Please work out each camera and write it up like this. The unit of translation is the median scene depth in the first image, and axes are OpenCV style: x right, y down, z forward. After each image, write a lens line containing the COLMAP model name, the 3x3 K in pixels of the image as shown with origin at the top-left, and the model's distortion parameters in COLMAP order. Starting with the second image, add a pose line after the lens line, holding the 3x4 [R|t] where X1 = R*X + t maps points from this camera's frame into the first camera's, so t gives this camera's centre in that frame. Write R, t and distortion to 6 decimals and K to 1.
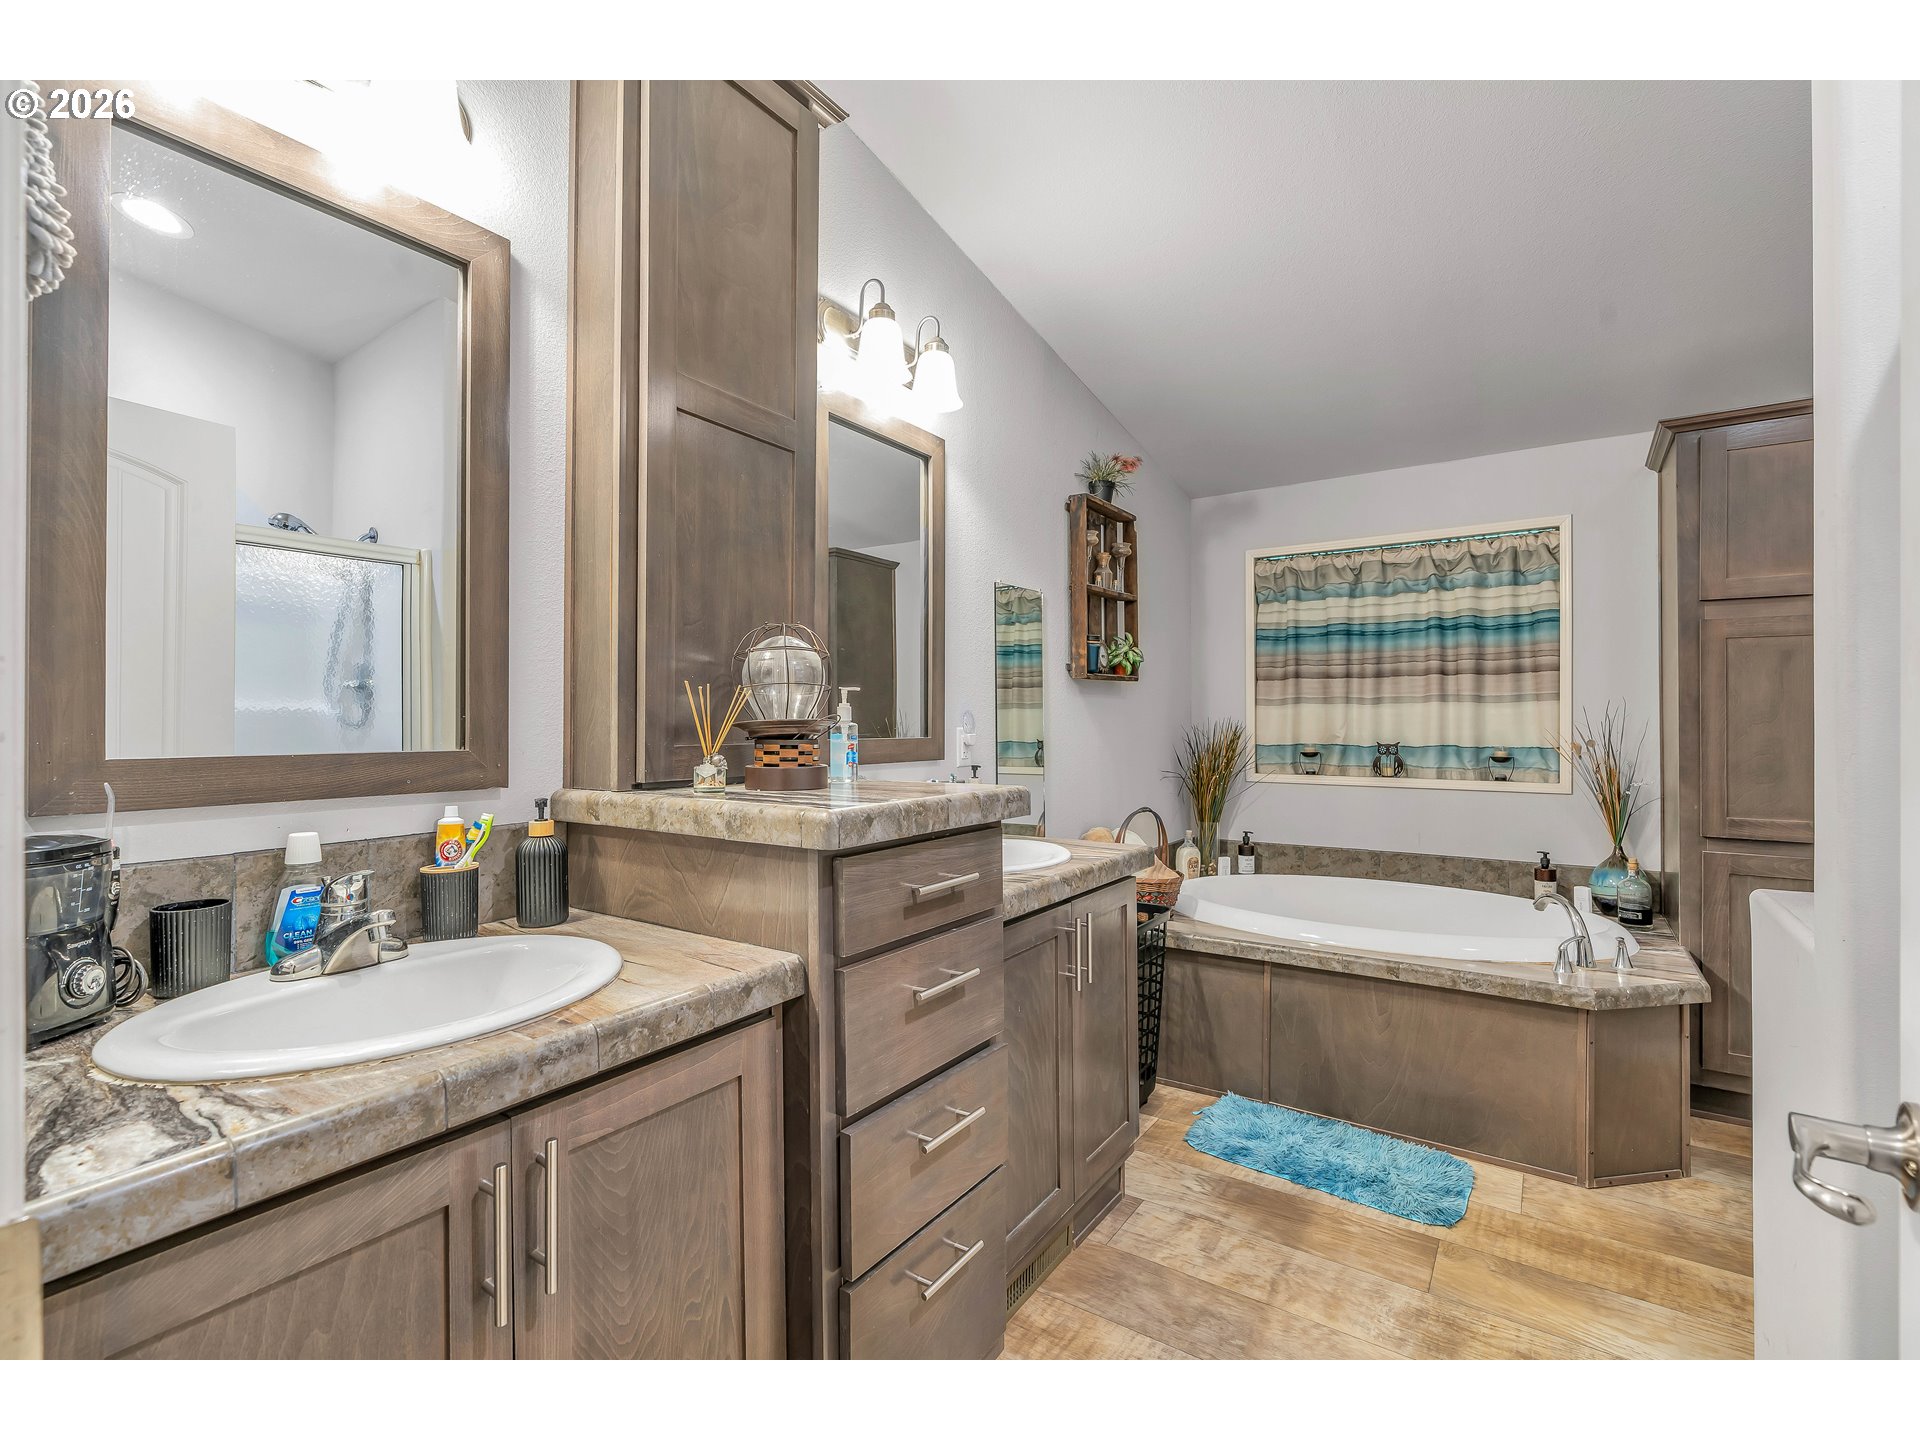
lens RADIAL K [[870.5, 0, 954.3], [0, 870.5, 727.6], [0, 0, 1]] dist [-0.000060, 0.000142]
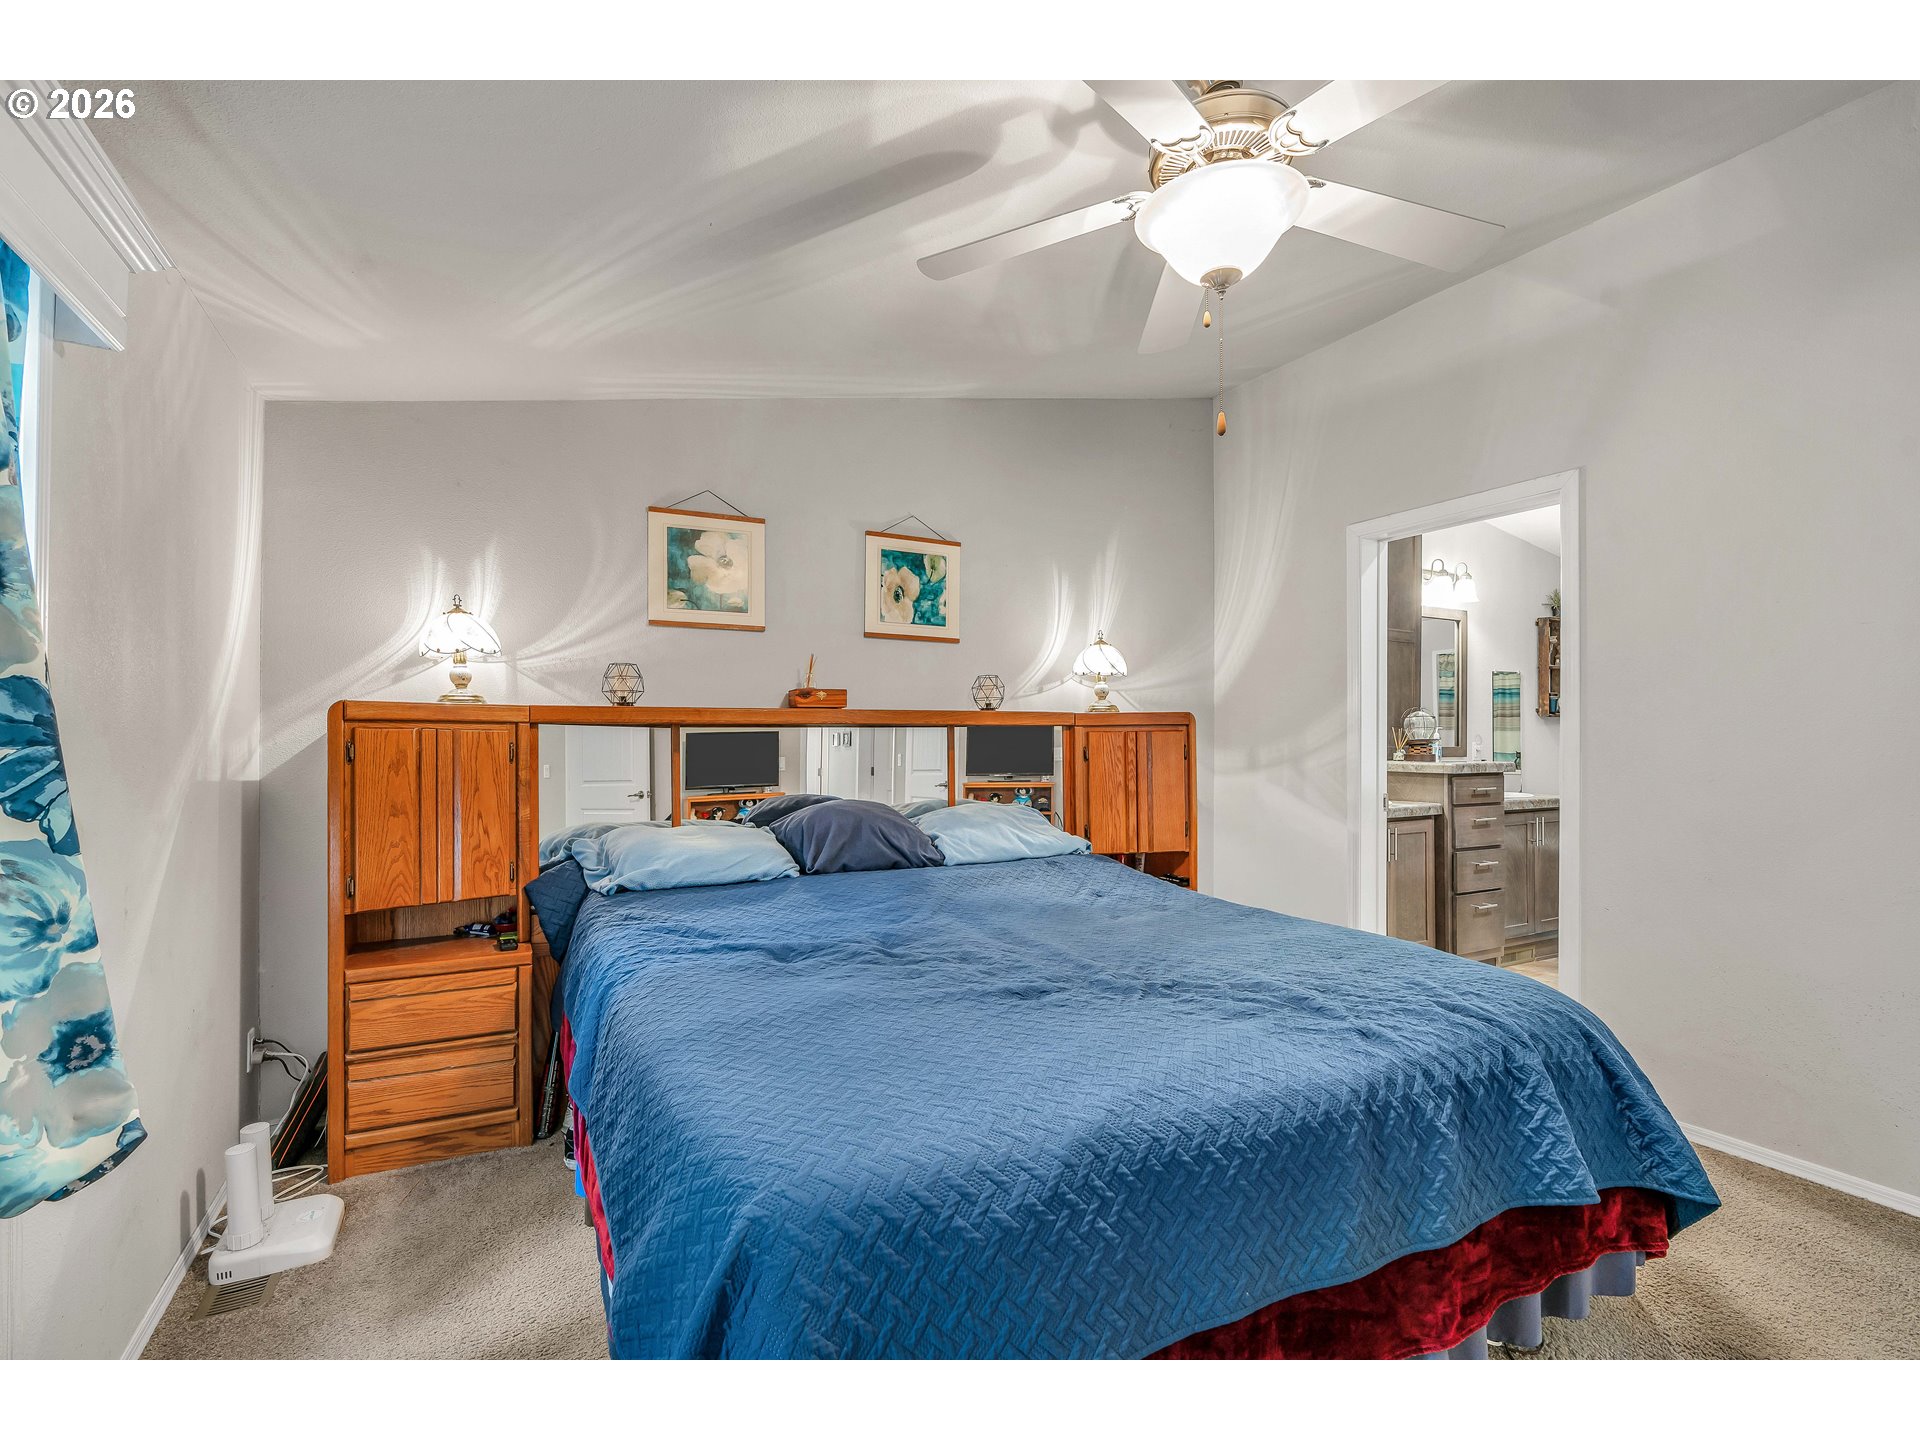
lens RADIAL K [[870.5, 0, 930.6], [0, 870.5, 728.2], [0, 0, 1]] dist [-0.000060, 0.000142]
pose [[0.880189, 0.003804, -0.474609, -0.204647], [-0.011439, 0.999847, -0.013200, 0.010738], [0.474486, 0.017048, 0.880098, -2.015576]]
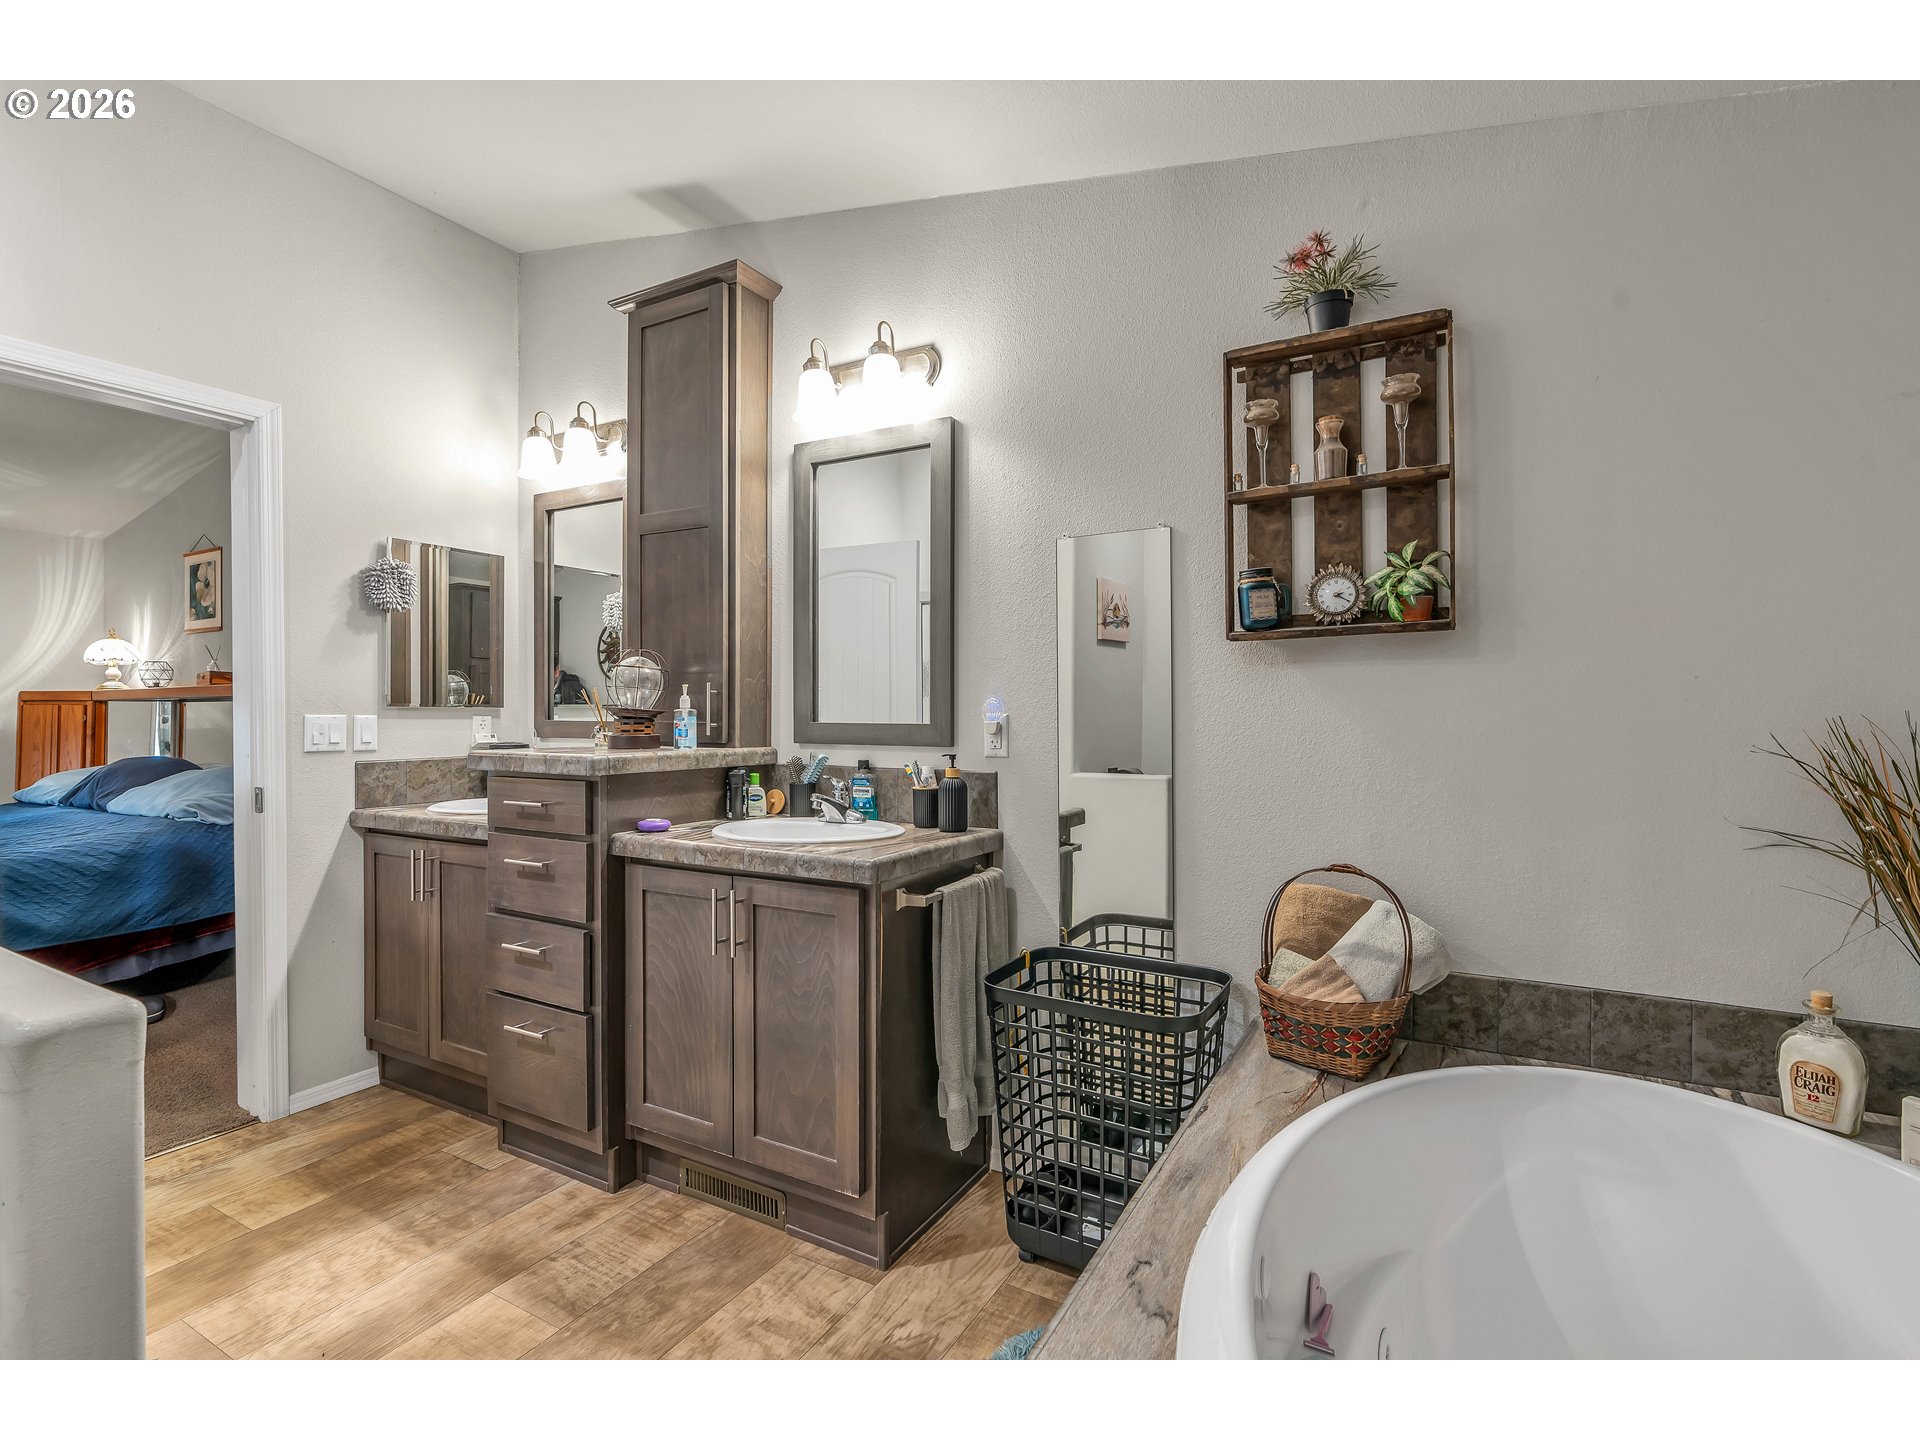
lens RADIAL K [[870.5, 0, 961.3], [0, 870.5, 710.5], [0, 0, 1]] dist [-0.000060, 0.000142]
pose [[0.090833, 0.011307, -0.995802, 1.204793], [-0.004097, 0.999931, 0.010980, -0.018952], [0.995858, 0.003082, 0.090873, 1.155949]]
